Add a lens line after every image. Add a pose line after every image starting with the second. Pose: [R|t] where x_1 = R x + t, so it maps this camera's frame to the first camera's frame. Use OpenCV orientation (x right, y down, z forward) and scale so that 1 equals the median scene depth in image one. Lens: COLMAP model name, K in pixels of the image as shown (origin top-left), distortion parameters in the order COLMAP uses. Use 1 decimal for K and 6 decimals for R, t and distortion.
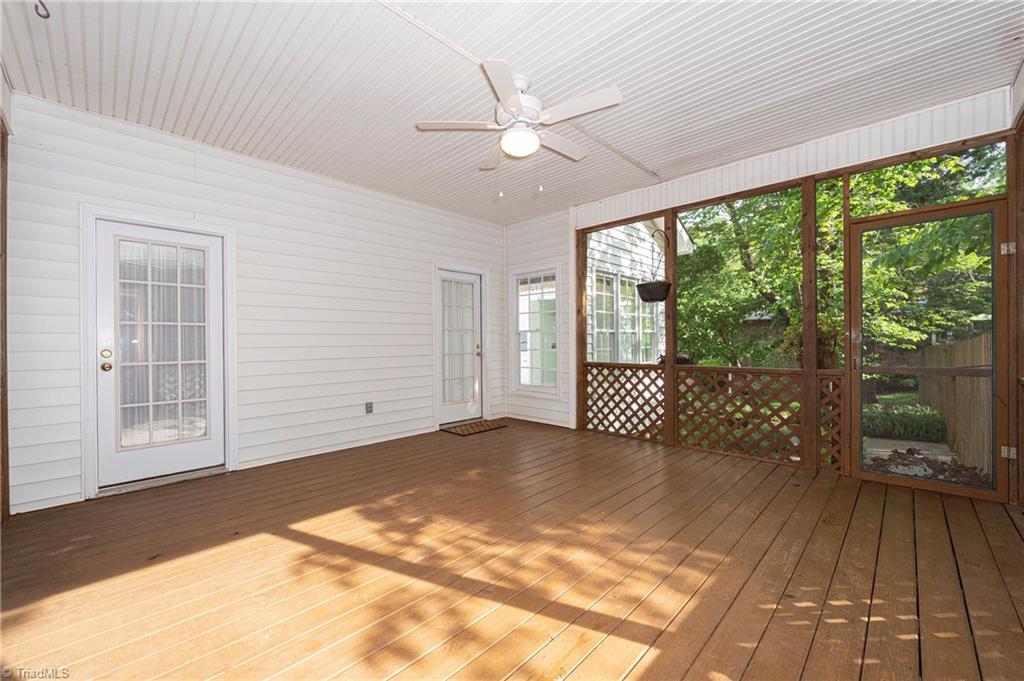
lens RADIAL K [[419.1, 0, 506.9], [0, 419.1, 342.8], [0, 0, 1]] dist [-0.003147, -0.000480]
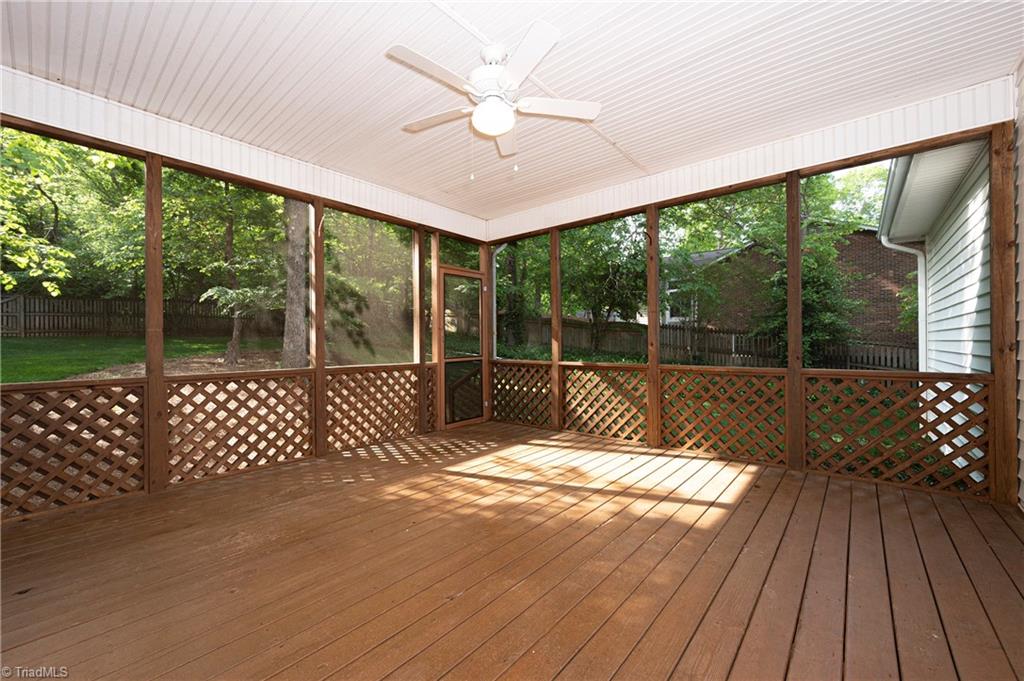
lens RADIAL K [[419.1, 0, 506.9], [0, 419.1, 342.8], [0, 0, 1]] dist [-0.003147, -0.000480]
pose [[-0.997451, 0.002801, -0.071306, 0.129130], [0.001802, 0.999899, 0.014077, 0.007693], [0.071338, 0.013913, -0.997355, 2.263403]]
